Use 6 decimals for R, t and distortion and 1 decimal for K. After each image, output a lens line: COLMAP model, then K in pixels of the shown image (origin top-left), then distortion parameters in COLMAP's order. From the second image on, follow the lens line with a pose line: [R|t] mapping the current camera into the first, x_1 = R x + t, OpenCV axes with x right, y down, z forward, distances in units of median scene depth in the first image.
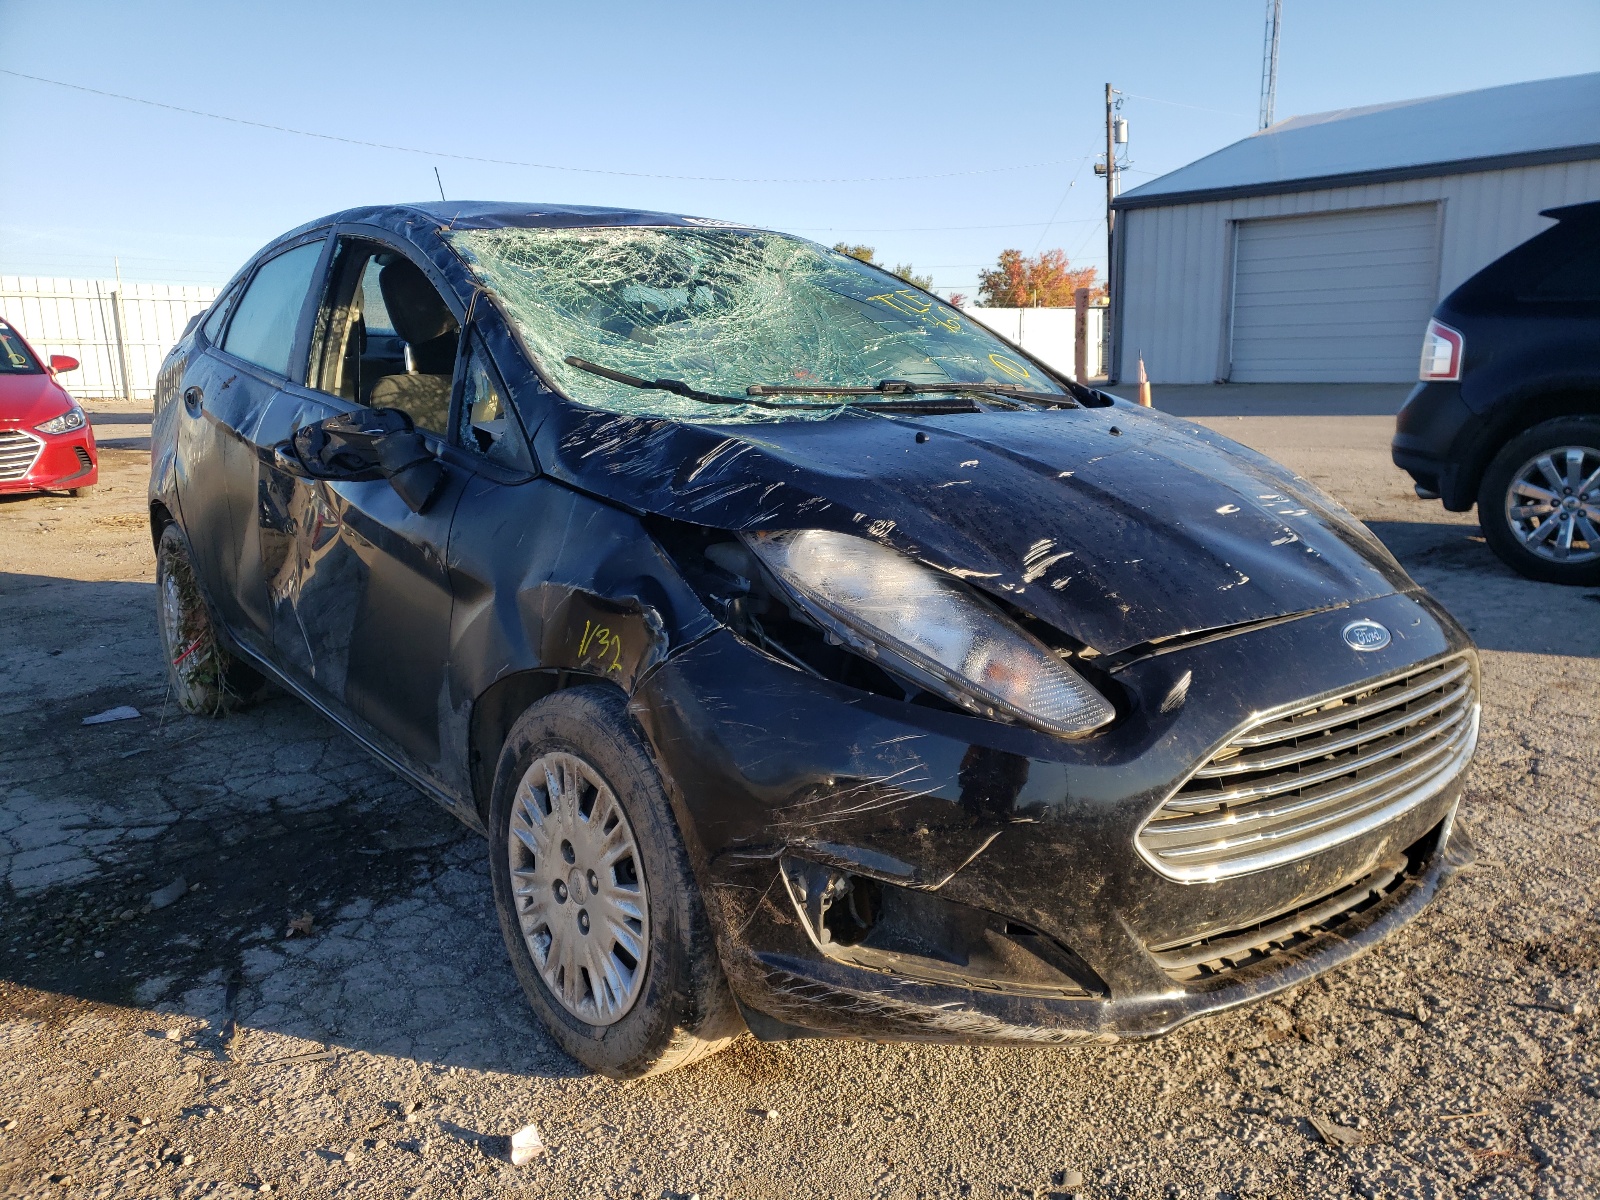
lens RADIAL K [[1332.8, 0, 800.0], [0, 1332.8, 600.0], [0, 0, 1]] dist [0.054136, -0.055722]
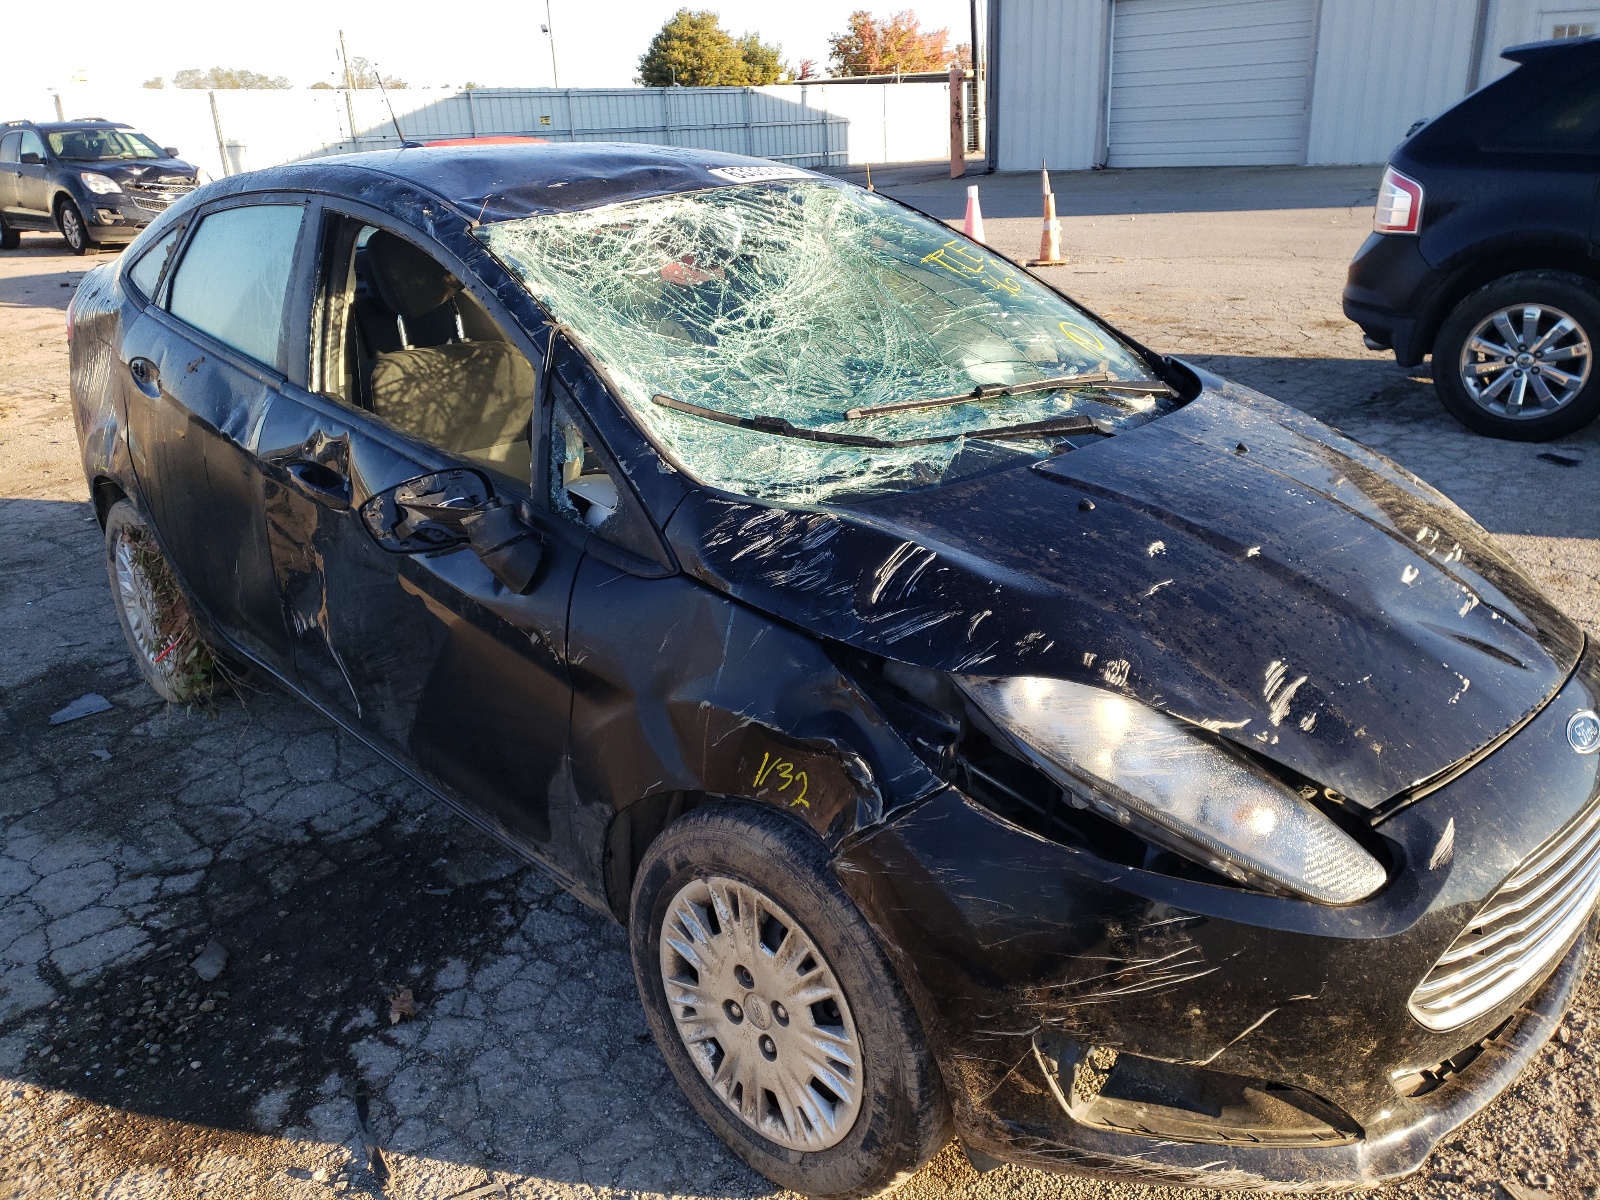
lens RADIAL K [[1332.8, 0, 800.0], [0, 1332.8, 600.0], [0, 0, 1]] dist [0.054136, -0.055722]
pose [[0.993515, -0.061995, 0.095313, -0.183184], [0.046207, 0.986078, 0.159733, -0.198419], [-0.103888, -0.154293, 0.982548, 0.091603]]
